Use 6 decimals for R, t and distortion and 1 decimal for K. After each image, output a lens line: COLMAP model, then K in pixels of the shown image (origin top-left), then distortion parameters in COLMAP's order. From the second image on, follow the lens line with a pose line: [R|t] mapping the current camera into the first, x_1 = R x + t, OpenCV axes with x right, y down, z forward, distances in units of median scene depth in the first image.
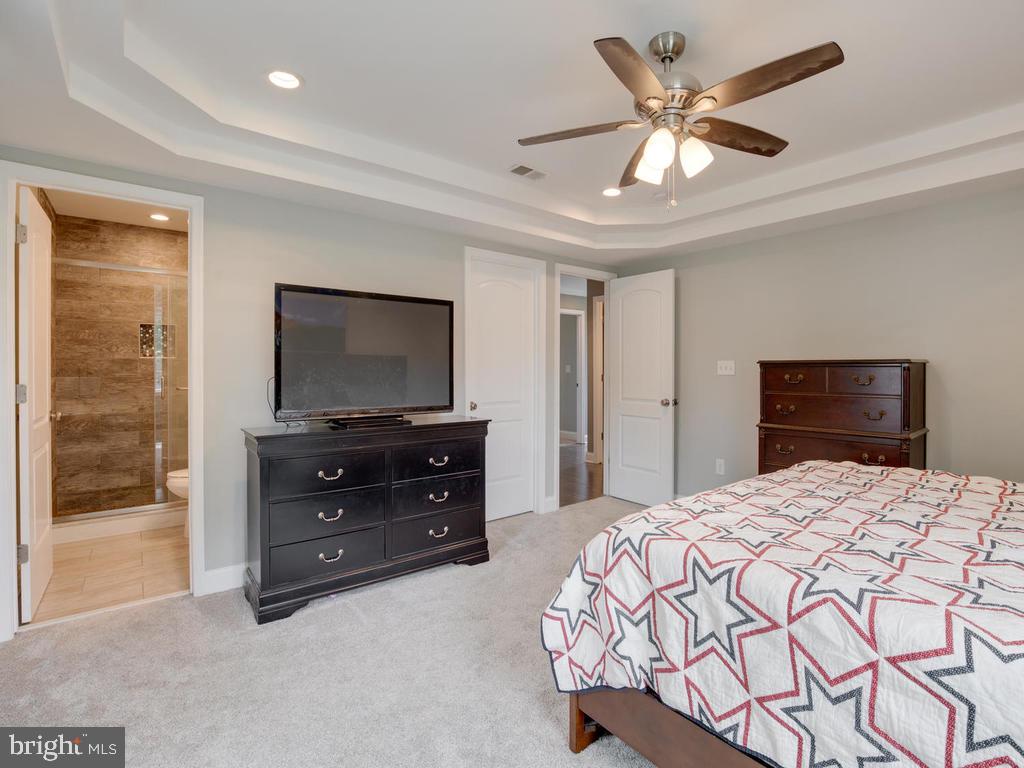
lens RADIAL K [[506.6, 0, 511.0], [0, 506.6, 373.6], [0, 0, 1]] dist [-0.001501, -0.000218]
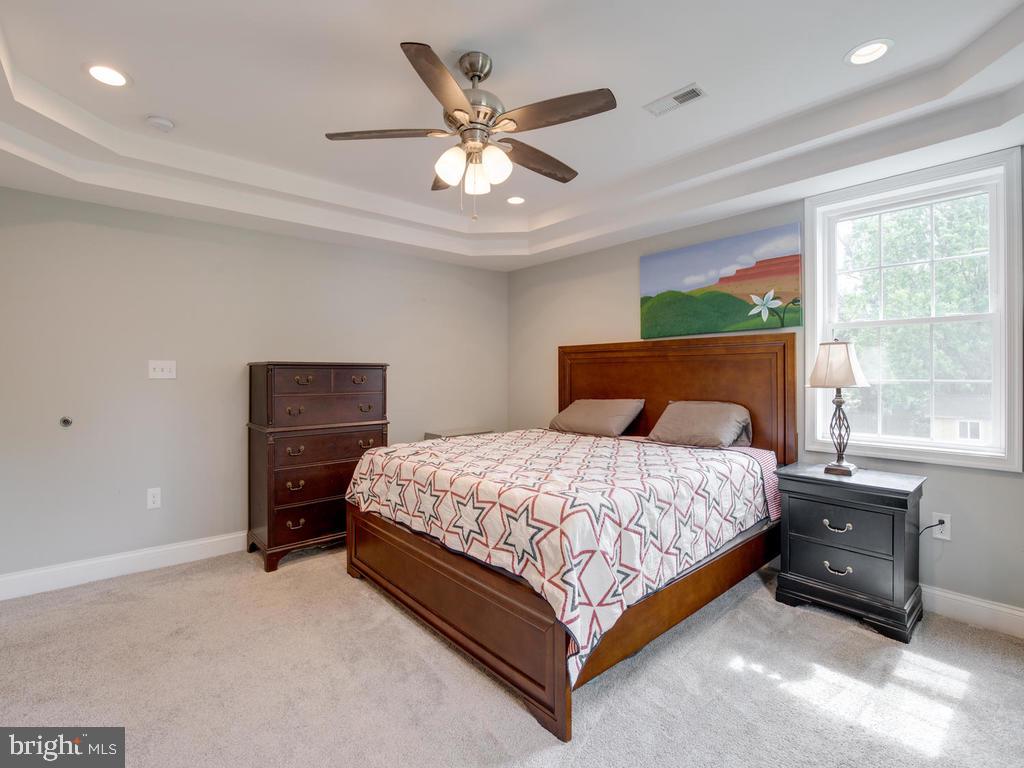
lens RADIAL K [[484.3, 0, 519.5], [0, 484.3, 383.2], [0, 0, 1]] dist [-0.003779, 0.000025]
pose [[-0.065944, -0.015624, 0.997701, -1.019544], [0.013823, 0.999767, 0.016570, 0.014798], [-0.997728, 0.014884, -0.065713, 1.417315]]
